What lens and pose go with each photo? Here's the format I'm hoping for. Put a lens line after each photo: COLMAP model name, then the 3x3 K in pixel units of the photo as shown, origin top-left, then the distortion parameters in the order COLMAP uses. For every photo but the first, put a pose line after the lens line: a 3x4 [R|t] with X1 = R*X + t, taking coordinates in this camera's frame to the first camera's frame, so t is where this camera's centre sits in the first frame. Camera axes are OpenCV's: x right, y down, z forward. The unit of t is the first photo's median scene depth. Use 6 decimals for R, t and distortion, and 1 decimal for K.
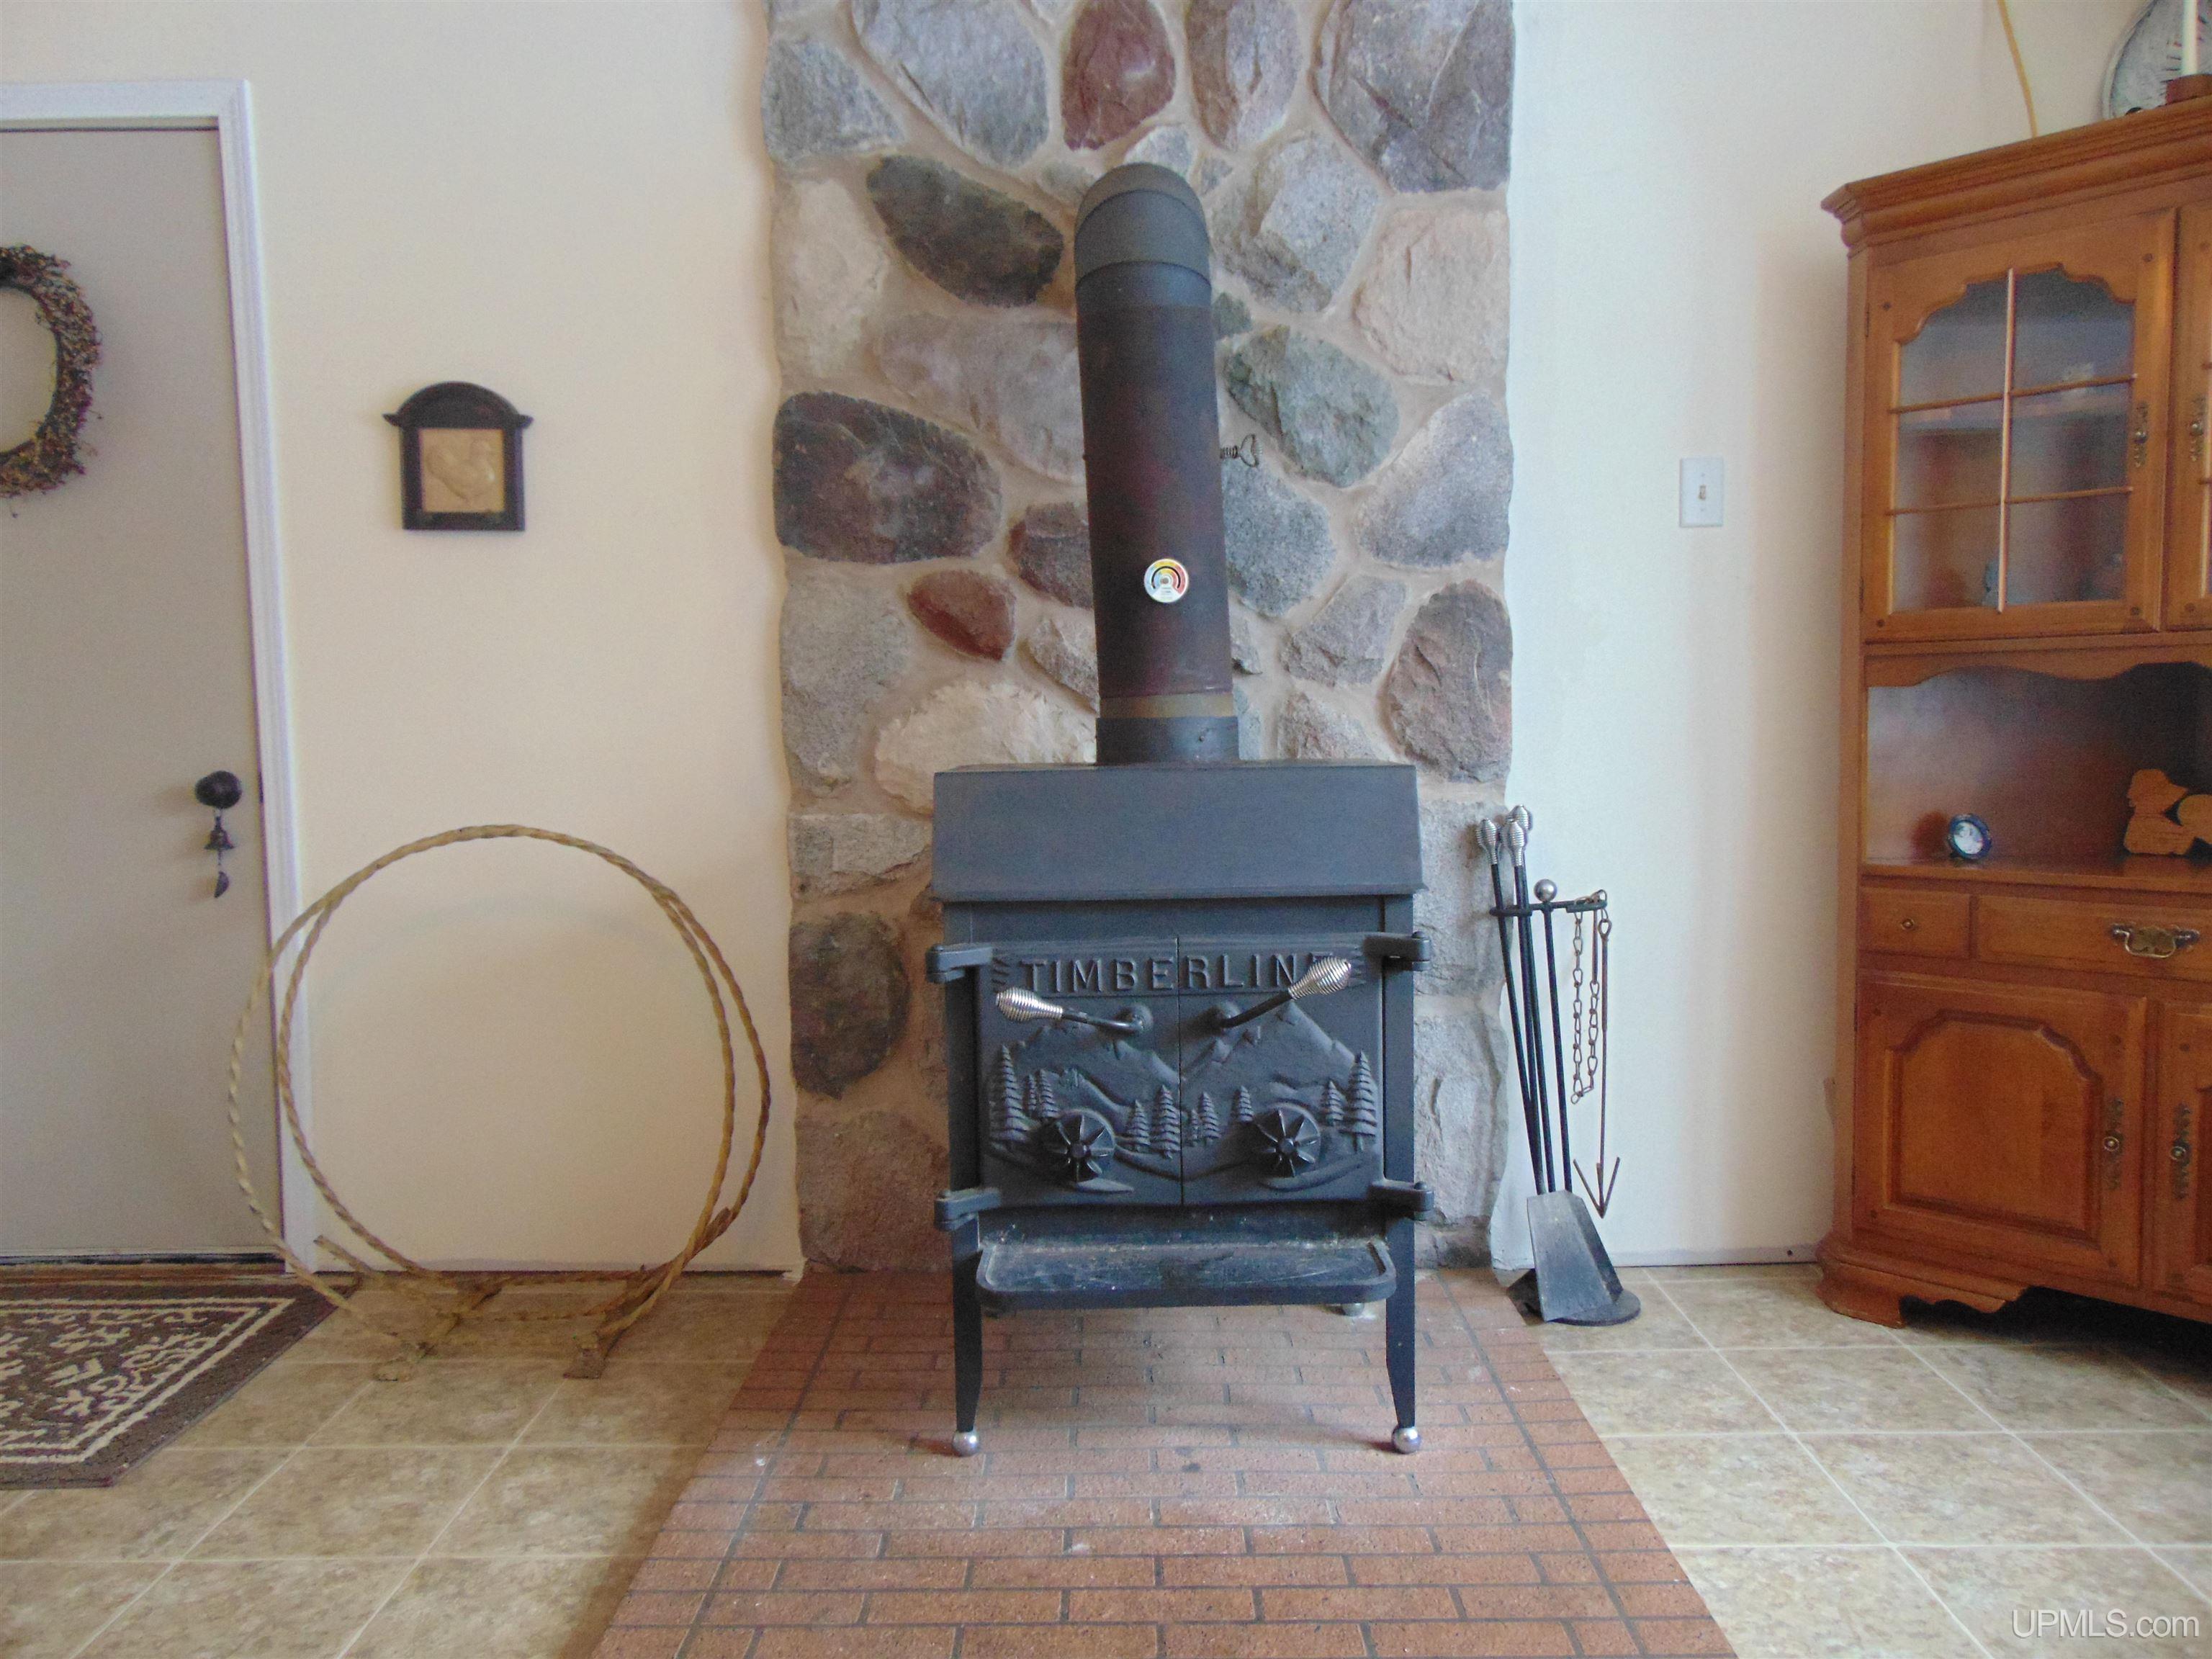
lens RADIAL K [[1670.9, 0, 1106.0], [0, 1670.9, 829.5], [0, 0, 1]] dist [-0.026357, 0.076070]
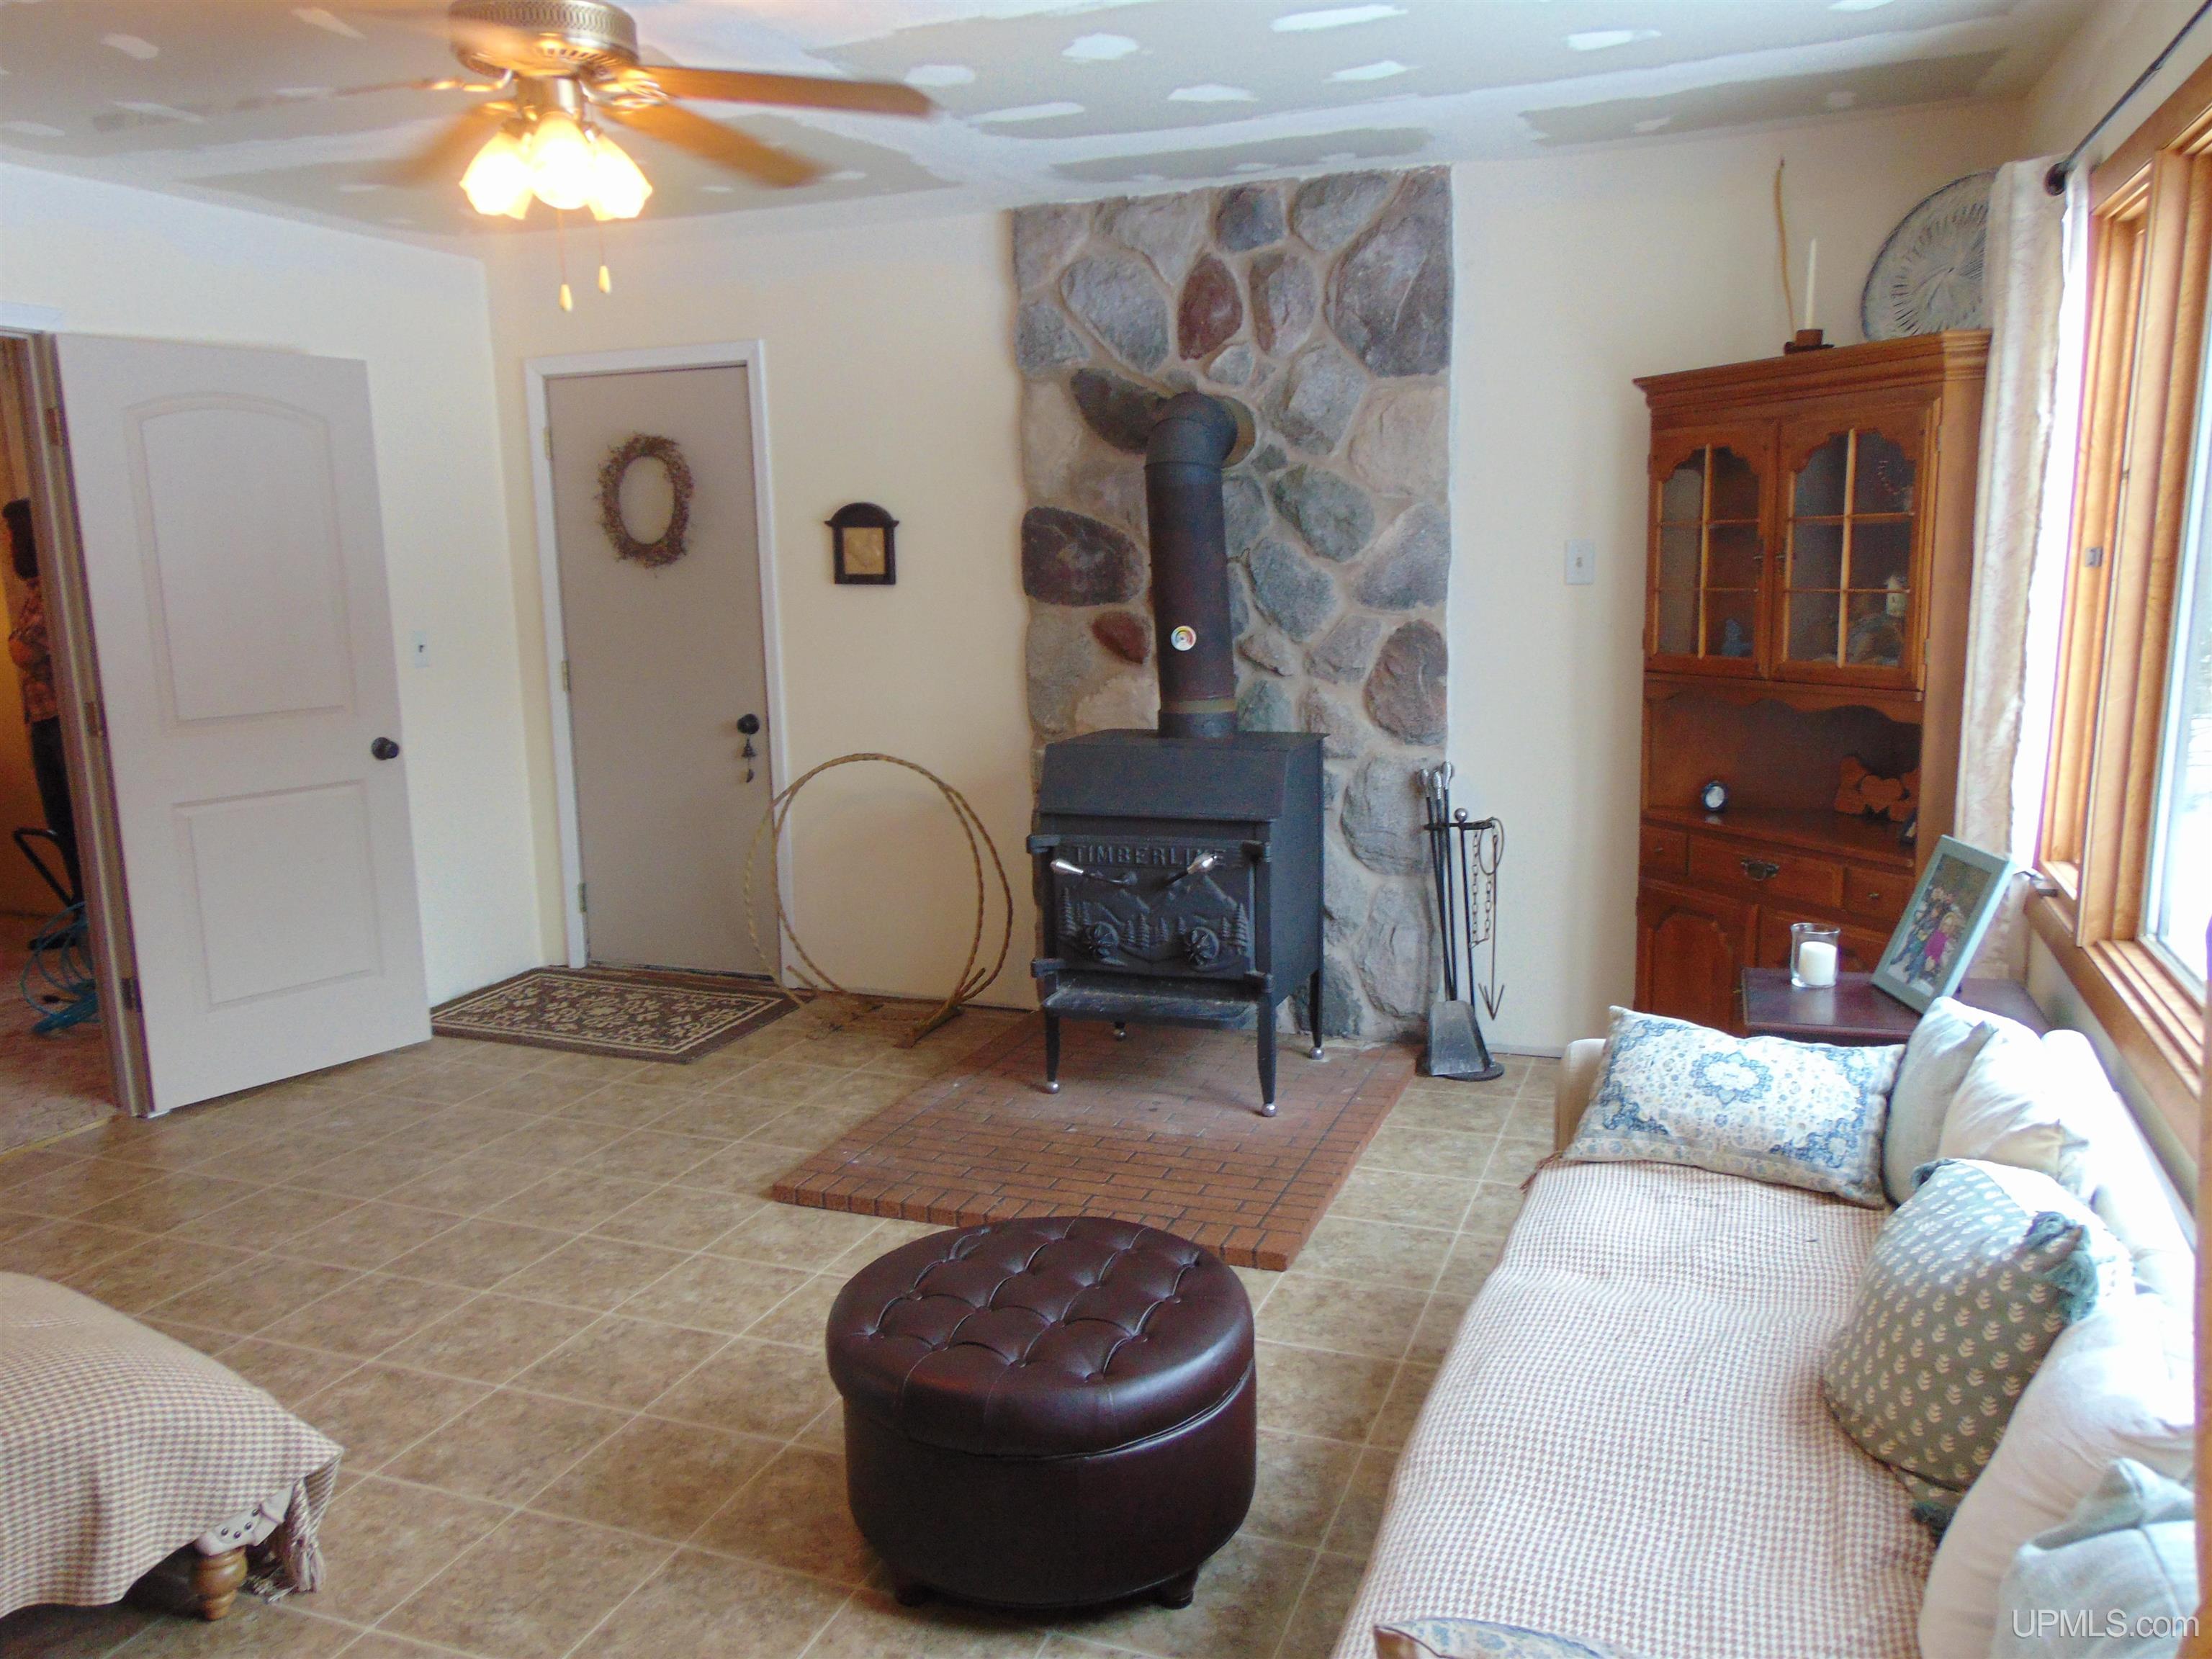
lens RADIAL K [[1670.9, 0, 1106.0], [0, 1670.9, 829.5], [0, 0, 1]] dist [-0.026357, 0.076070]
pose [[0.937450, 0.052249, -0.344176, 0.504828], [-0.020074, 0.995141, 0.096393, -0.098890], [0.347540, -0.083455, 0.933944, -0.625653]]
